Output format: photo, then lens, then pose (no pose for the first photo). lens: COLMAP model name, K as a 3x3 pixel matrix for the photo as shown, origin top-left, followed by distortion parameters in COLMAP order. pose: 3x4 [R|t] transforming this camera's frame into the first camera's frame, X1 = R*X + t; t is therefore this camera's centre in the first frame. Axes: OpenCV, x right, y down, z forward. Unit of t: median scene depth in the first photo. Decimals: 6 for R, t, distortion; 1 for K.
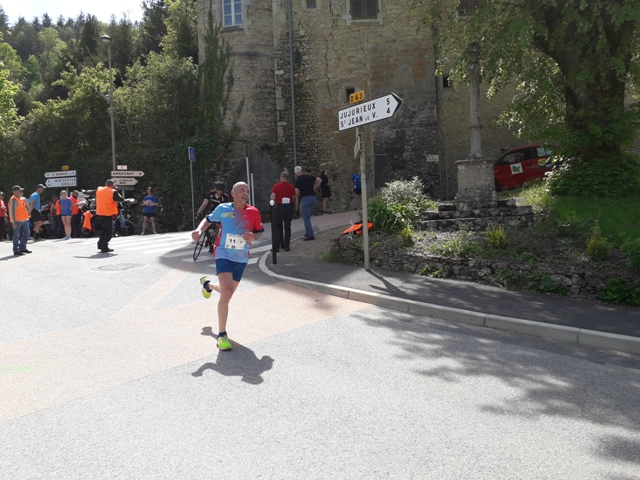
lens RADIAL K [[512.0, 0, 328.8], [0, 512.0, 230.7], [0, 0, 1]] dist [0.029155, -0.062797]
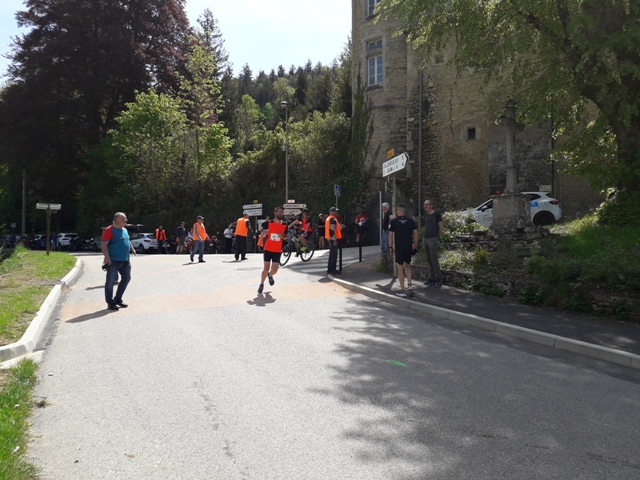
lens RADIAL K [[512.0, 0, 328.8], [0, 512.0, 239.5], [0, 0, 1]] dist [0.029155, -0.062797]
pose [[0.917763, 0.016598, -0.396781, 0.207965], [-0.029860, 0.999182, -0.027269, 0.008092], [0.396004, 0.036874, 0.917508, -0.158713]]
